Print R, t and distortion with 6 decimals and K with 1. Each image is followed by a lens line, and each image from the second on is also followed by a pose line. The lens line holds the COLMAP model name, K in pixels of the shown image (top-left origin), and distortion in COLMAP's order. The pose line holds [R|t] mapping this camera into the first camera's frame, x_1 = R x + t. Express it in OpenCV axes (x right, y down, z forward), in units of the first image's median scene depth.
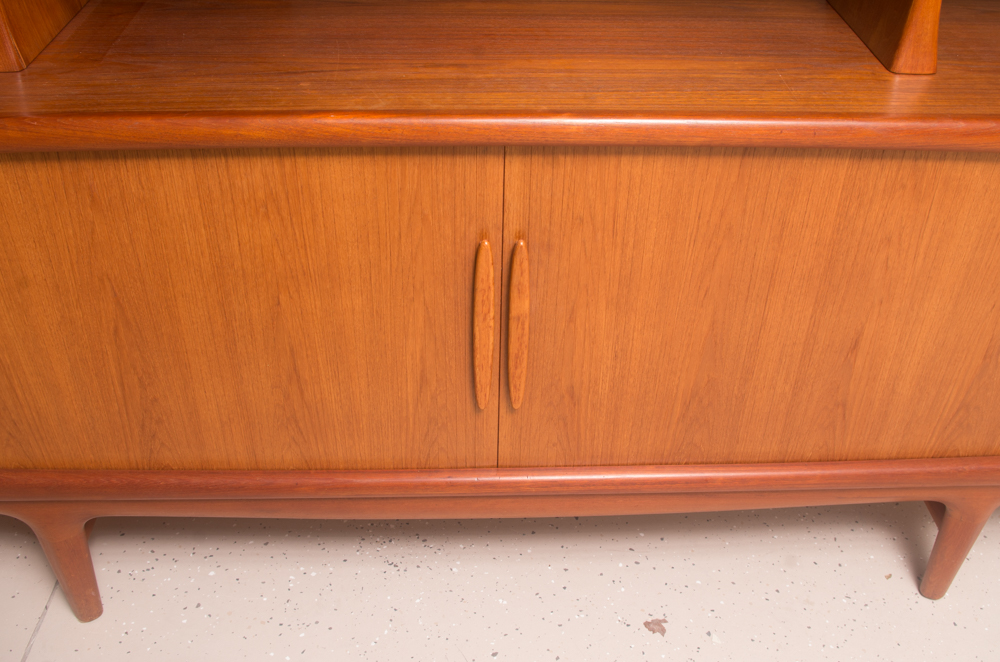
lens RADIAL K [[1023.6, 0, 500.6], [0, 1023.6, 336.2], [0, 0, 1]] dist [-0.070213, 0.019138]
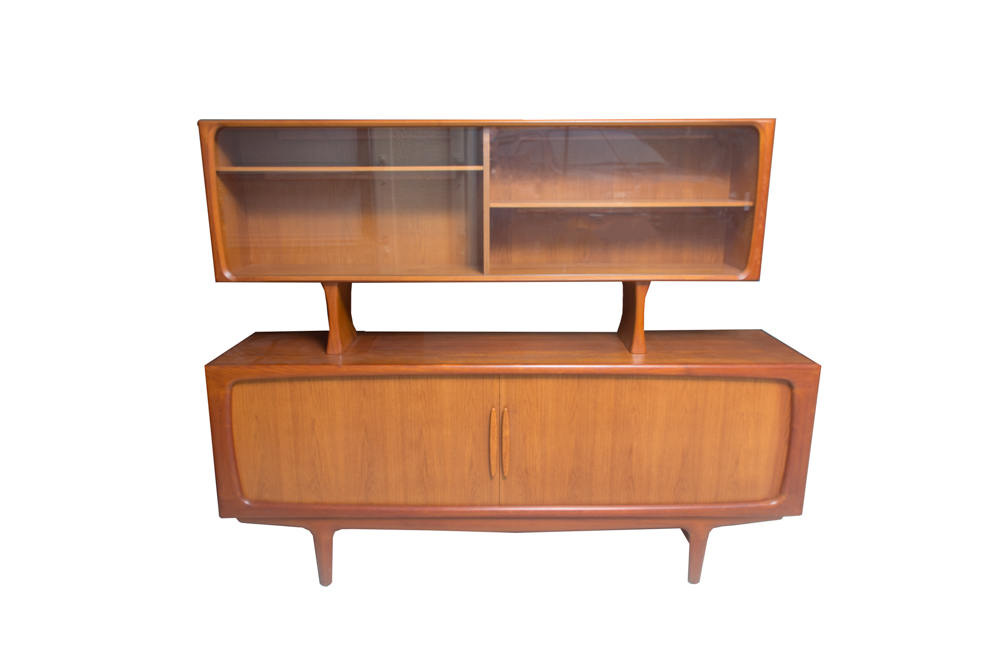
lens RADIAL K [[707.6, 0, 473.8], [0, 707.6, 331.4], [0, 0, 1]] dist [0.006543, 0.000717]
pose [[0.998069, -0.010938, -0.061152, 0.054409], [-0.012939, 0.926186, -0.376844, 0.462001], [0.060760, 0.376907, 0.924256, -0.958718]]
